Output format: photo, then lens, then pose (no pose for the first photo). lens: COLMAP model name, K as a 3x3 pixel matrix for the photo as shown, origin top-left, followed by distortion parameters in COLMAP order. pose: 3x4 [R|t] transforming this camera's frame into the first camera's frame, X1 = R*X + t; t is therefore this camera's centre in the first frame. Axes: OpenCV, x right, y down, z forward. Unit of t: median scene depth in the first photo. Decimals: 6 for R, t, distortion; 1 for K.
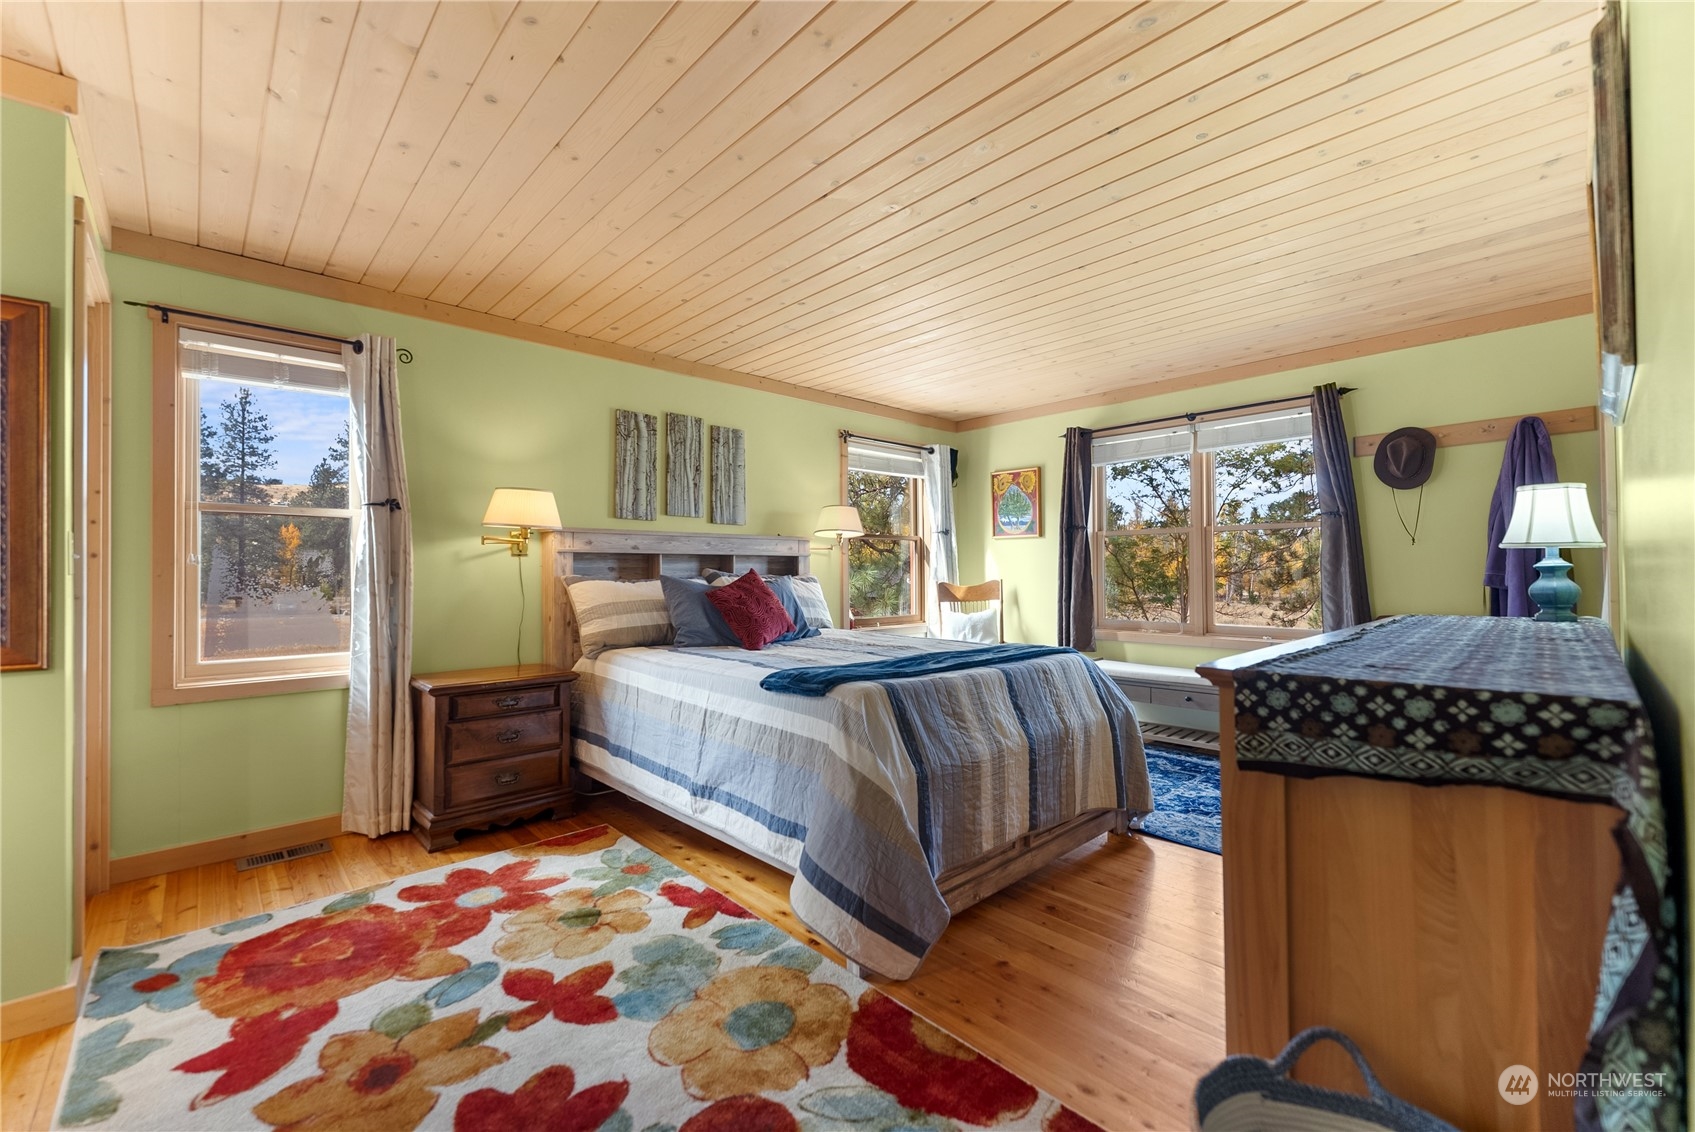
lens RADIAL K [[721.7, 0, 849.7], [0, 721.7, 556.7], [0, 0, 1]] dist [-0.000737, 0.000422]
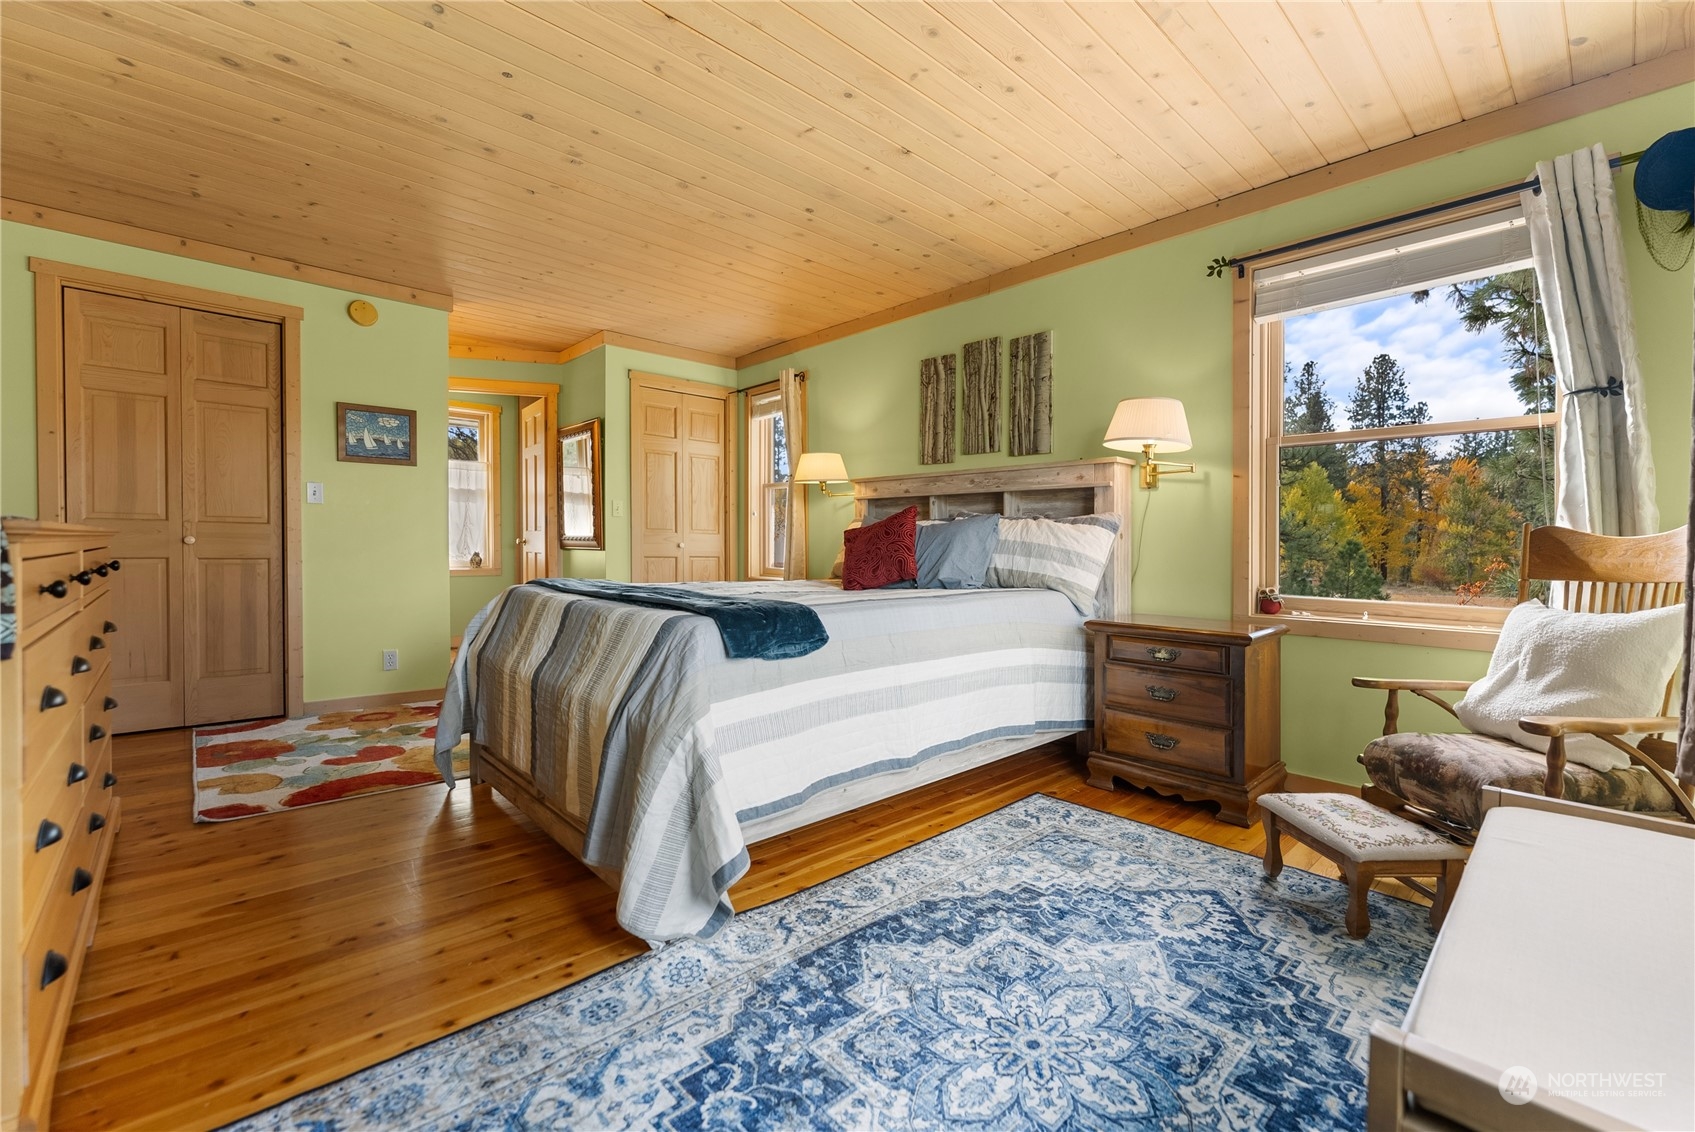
lens RADIAL K [[721.7, 0, 850.5], [0, 721.7, 558.0], [0, 0, 1]] dist [-0.000737, 0.000422]
pose [[-0.032412, 0.018257, -0.999308, 0.696309], [0.001503, 0.999833, 0.018218, 0.059963], [0.999473, -0.000911, -0.032434, 0.883667]]
